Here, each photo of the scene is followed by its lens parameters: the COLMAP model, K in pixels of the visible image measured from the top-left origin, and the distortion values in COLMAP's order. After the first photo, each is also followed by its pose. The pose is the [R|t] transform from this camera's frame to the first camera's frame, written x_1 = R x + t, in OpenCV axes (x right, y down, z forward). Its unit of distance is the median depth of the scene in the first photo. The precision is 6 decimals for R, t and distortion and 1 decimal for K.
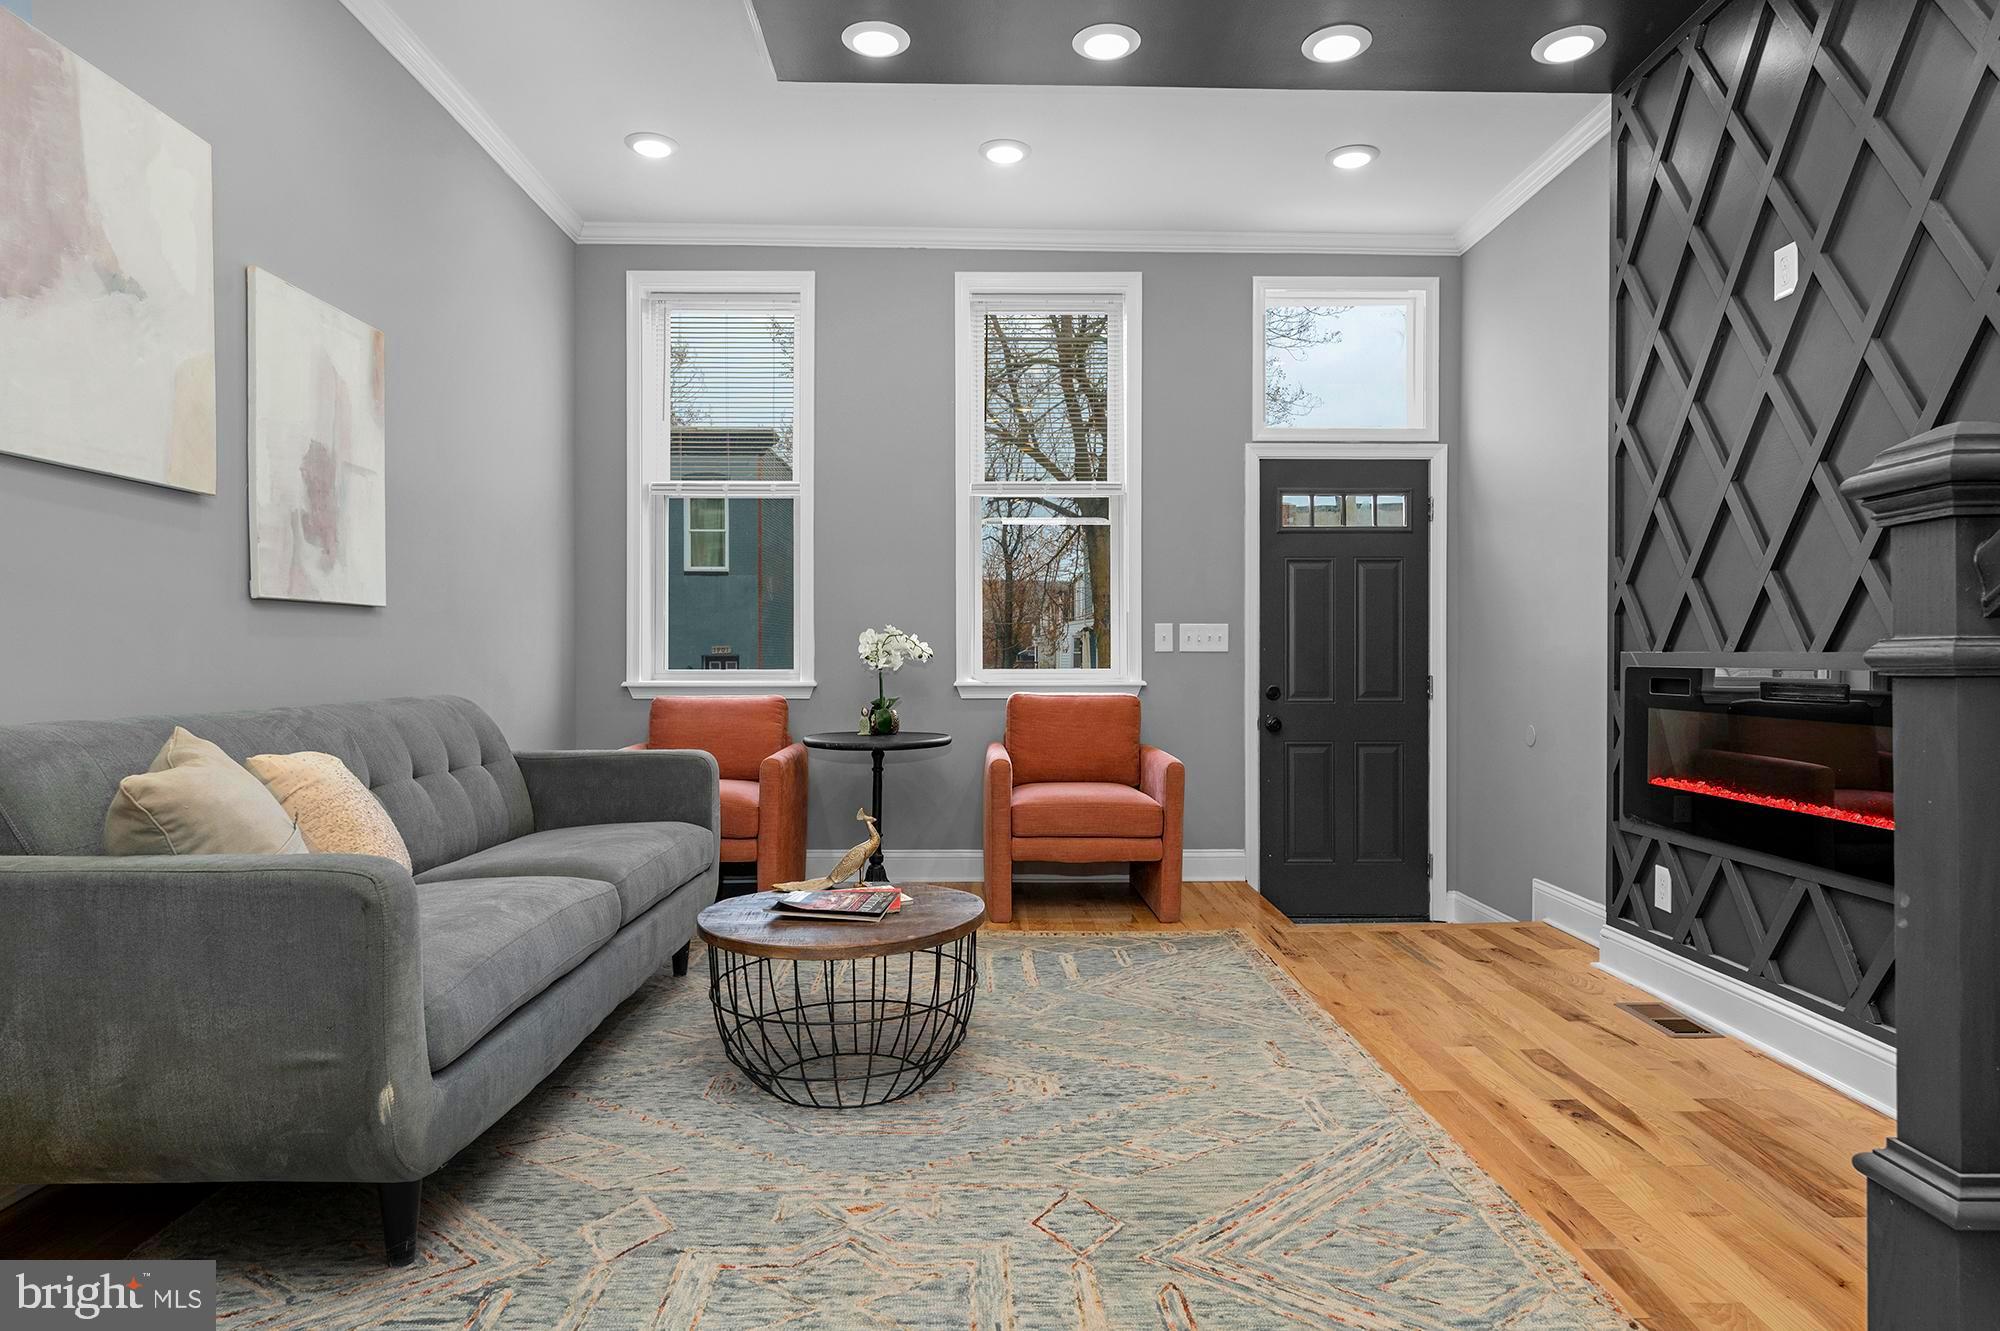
lens RADIAL K [[1173.2, 0, 985.9], [0, 1173.2, 659.2], [0, 0, 1]] dist [-0.014548, 0.000569]
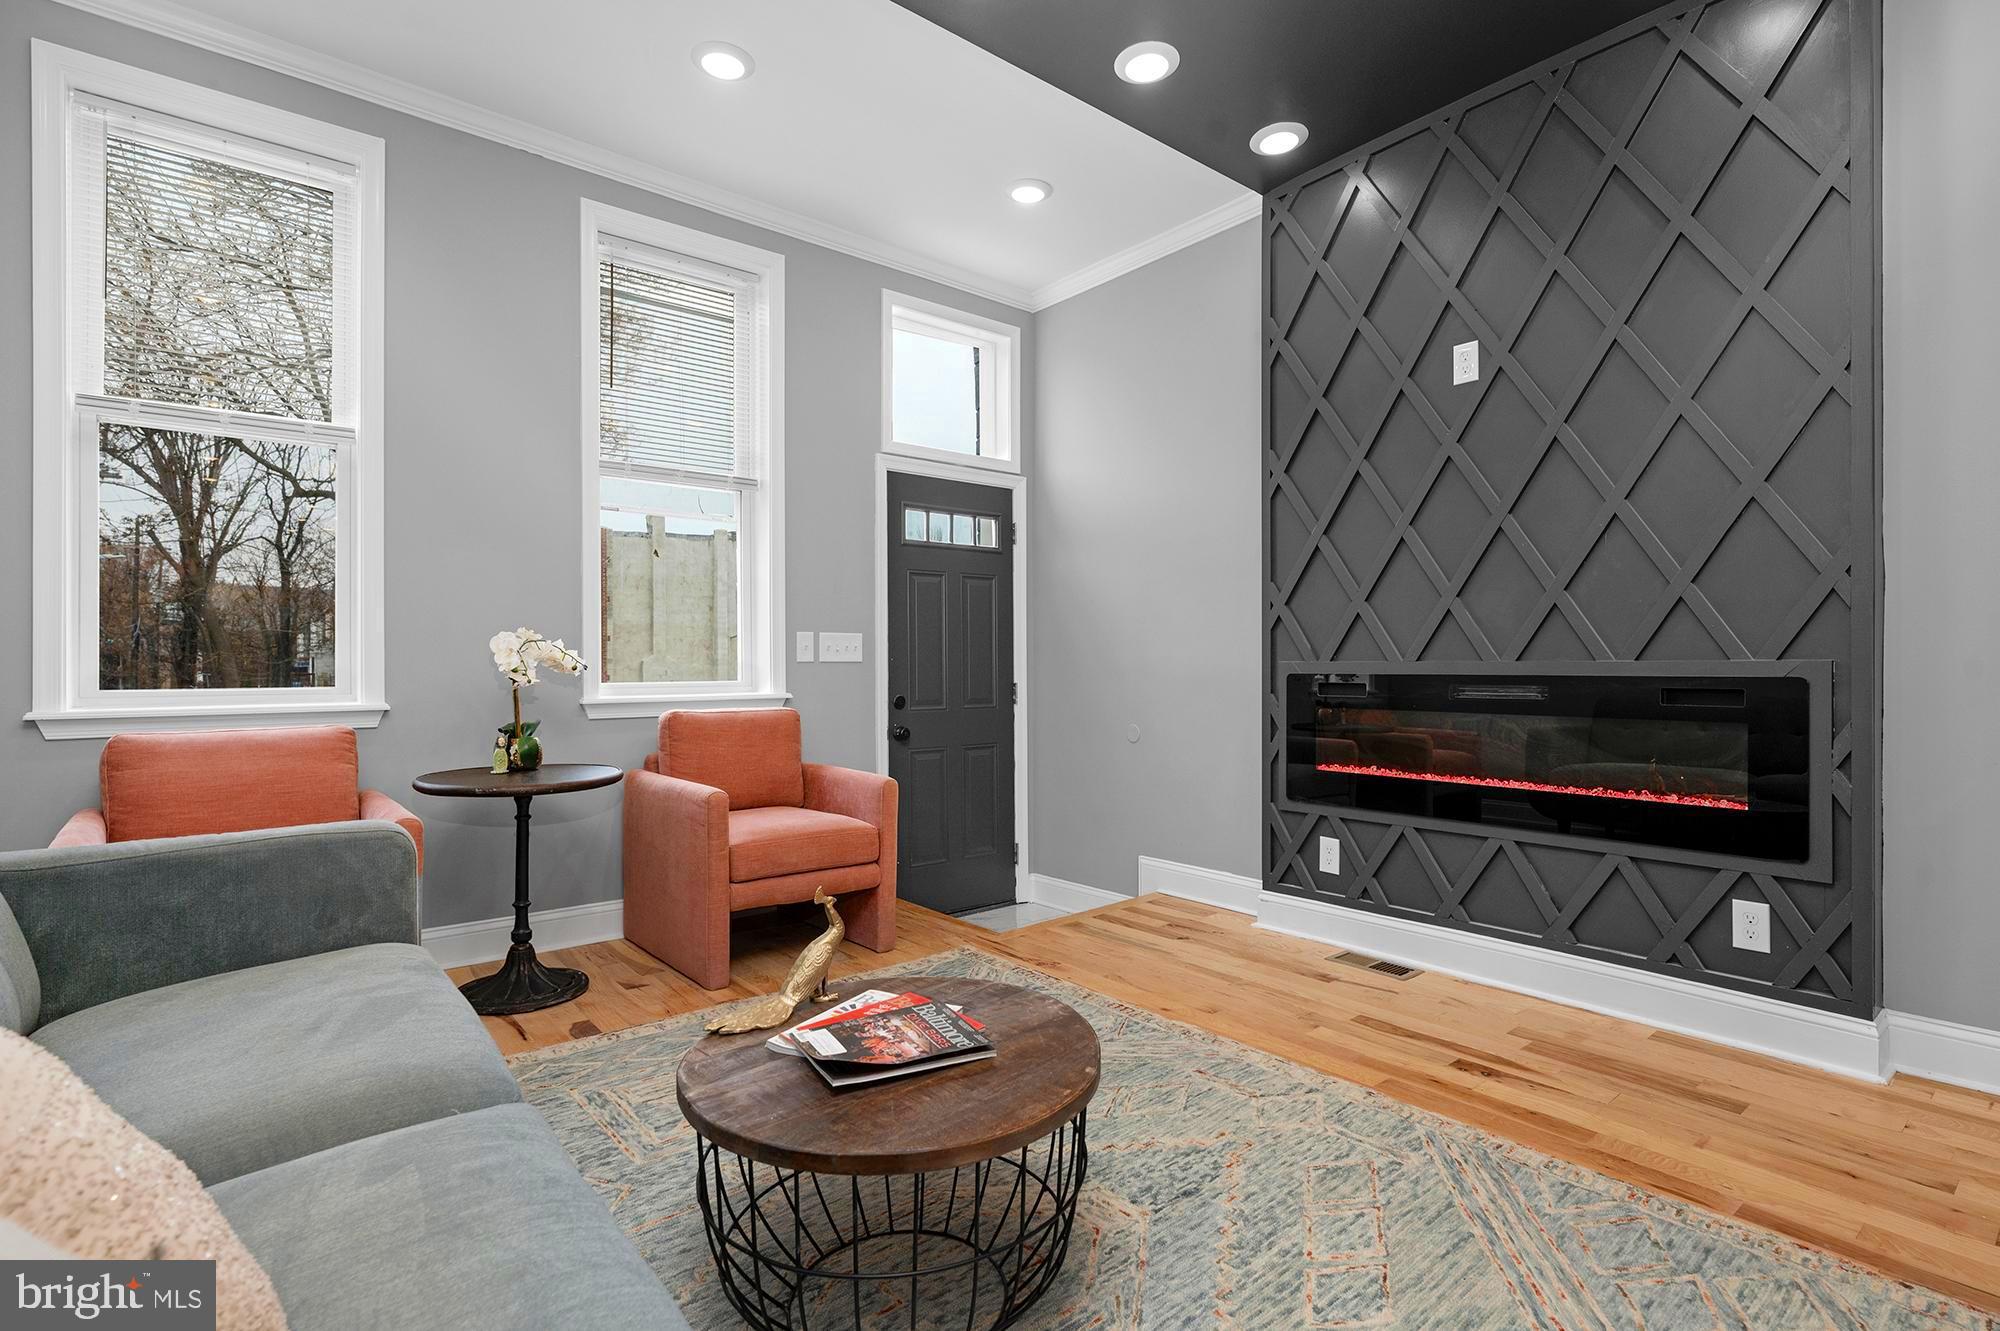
lens RADIAL K [[992.1, 0, 1003.4], [0, 992.1, 661.1], [0, 0, 1]] dist [-0.006209, 0.000104]
pose [[0.778338, -0.000292, 0.627845, -0.265980], [0.005474, 0.999965, -0.006321, -0.001098], [-0.627822, 0.008357, 0.778312, 0.324118]]
